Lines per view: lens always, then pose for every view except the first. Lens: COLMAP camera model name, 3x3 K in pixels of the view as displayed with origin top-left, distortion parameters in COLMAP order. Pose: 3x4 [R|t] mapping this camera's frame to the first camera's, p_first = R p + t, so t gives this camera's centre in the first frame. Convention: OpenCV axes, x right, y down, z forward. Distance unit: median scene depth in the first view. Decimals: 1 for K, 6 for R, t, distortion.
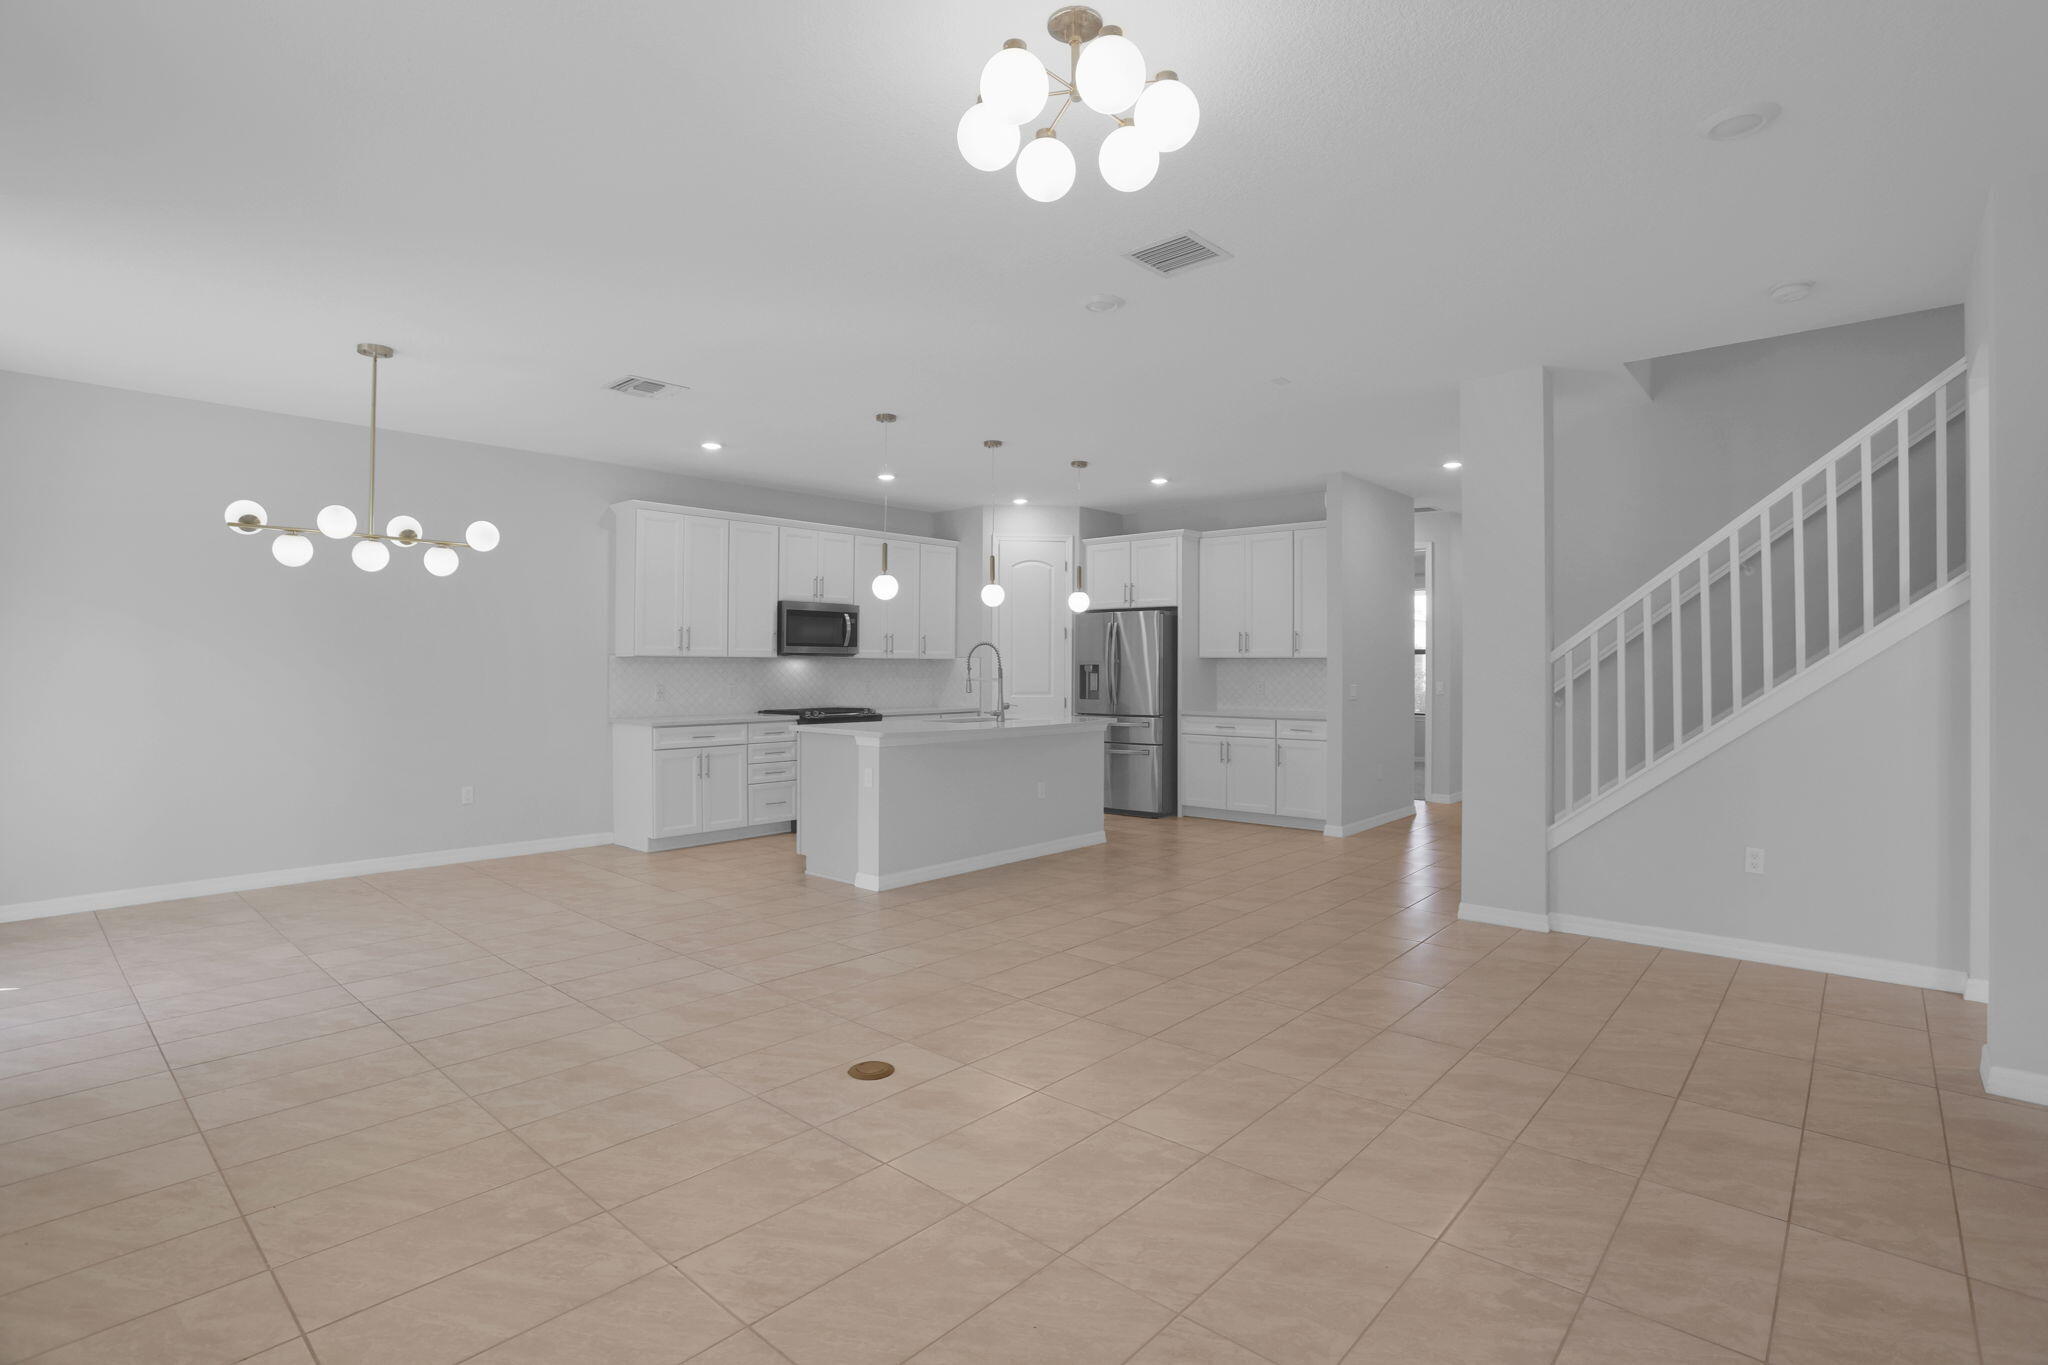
lens RADIAL K [[1008.3, 0, 1022.8], [0, 1008.3, 664.5], [0, 0, 1]] dist [0.000948, 0.000396]
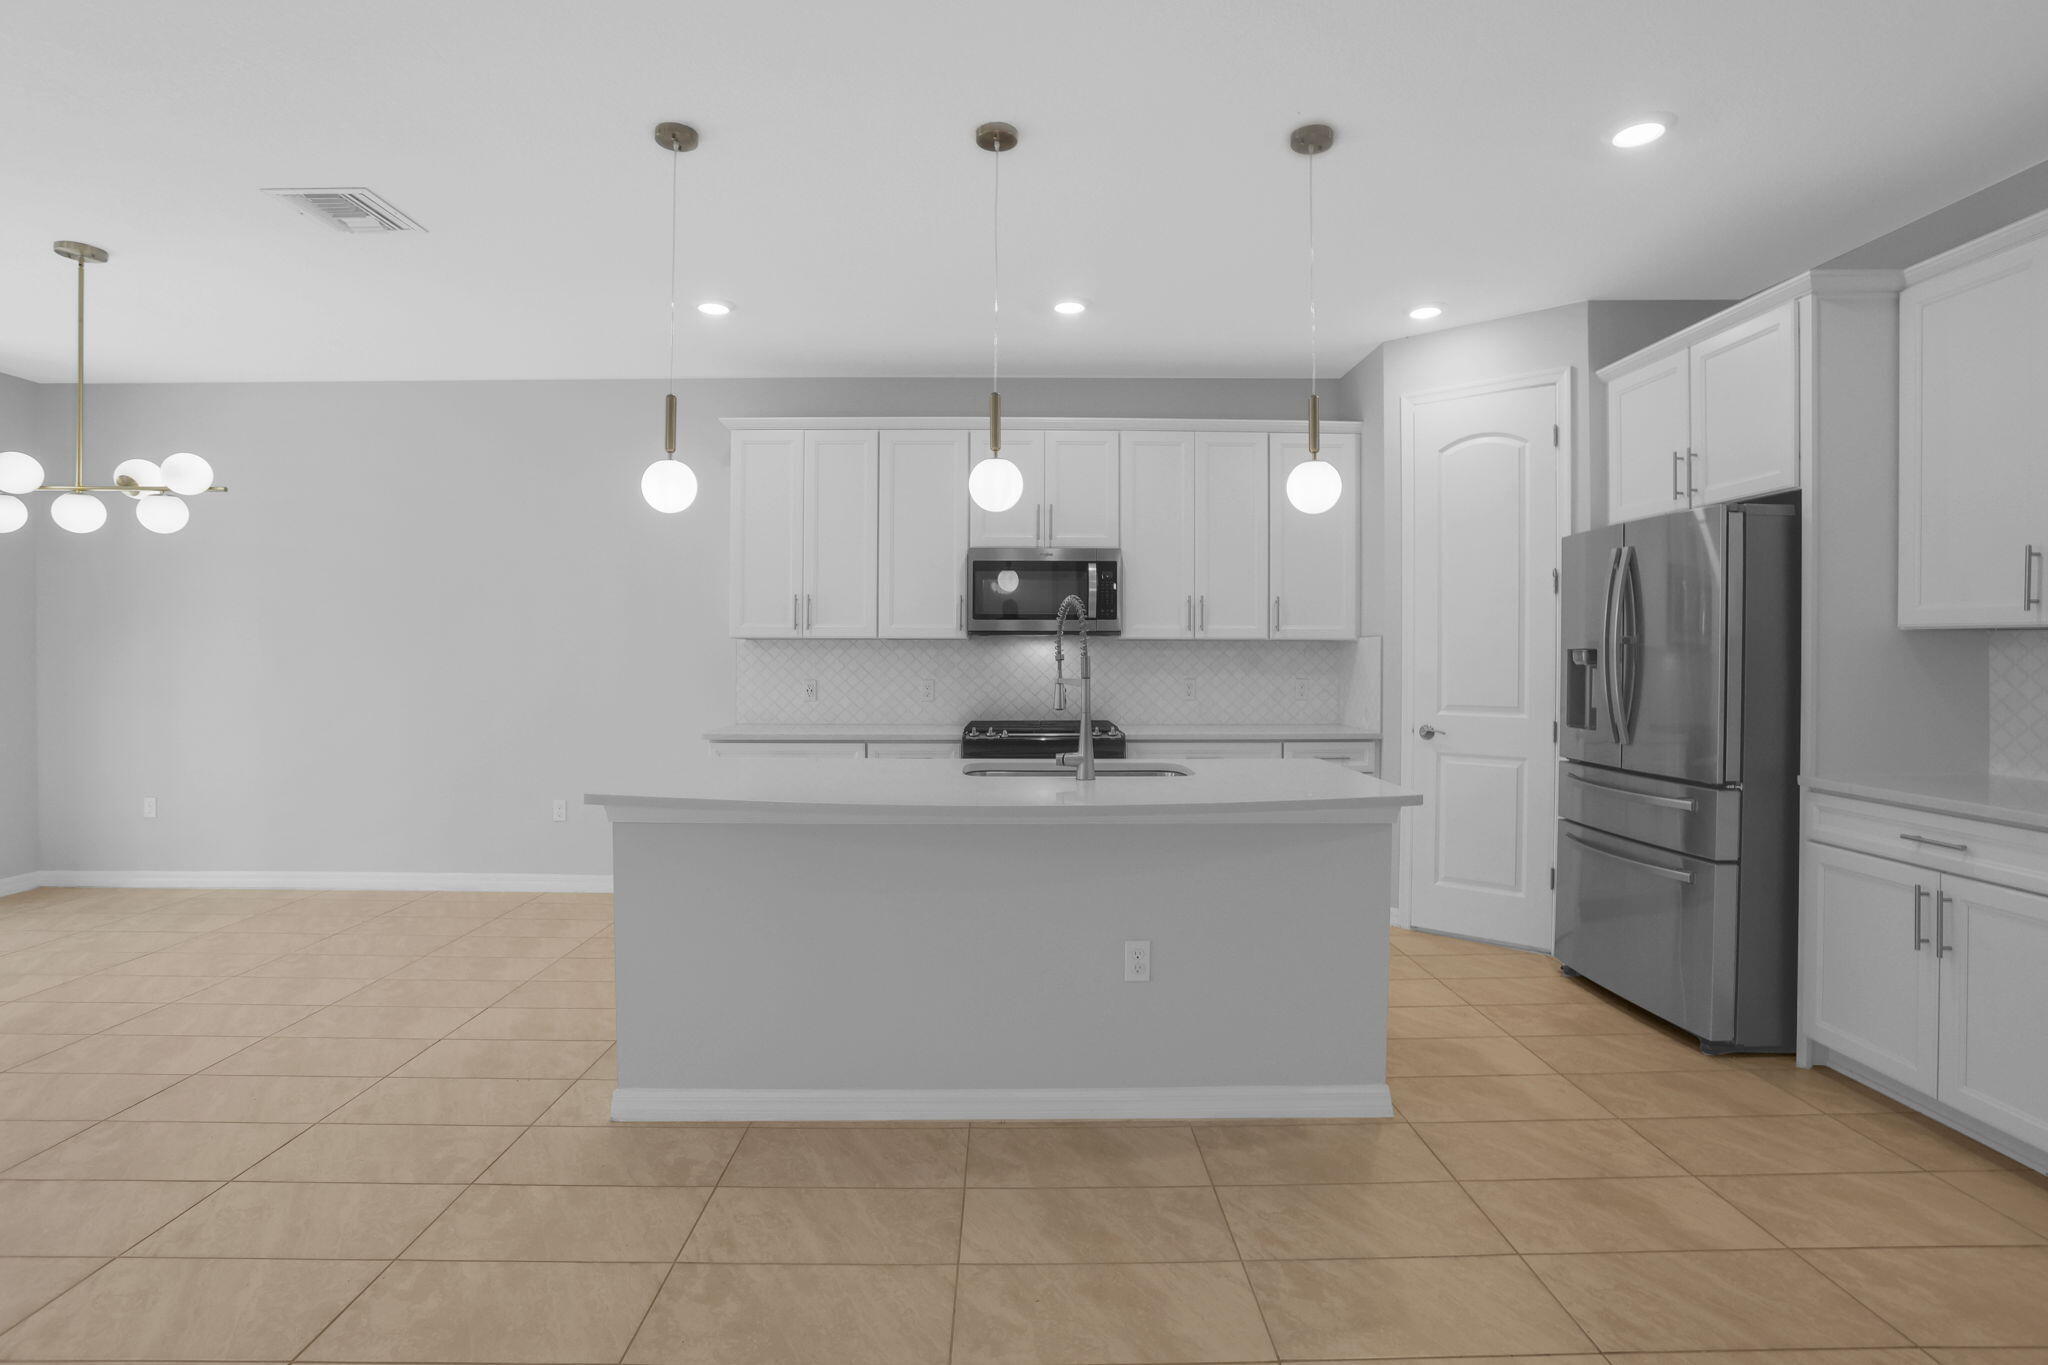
lens RADIAL K [[1008.3, 0, 1022.8], [0, 1008.3, 664.5], [0, 0, 1]] dist [0.000948, 0.000396]
pose [[0.675086, 0.011683, -0.737646, 0.234433], [-0.000171, 0.999877, 0.015680, -0.000333], [0.737739, -0.010459, 0.675005, 0.548841]]
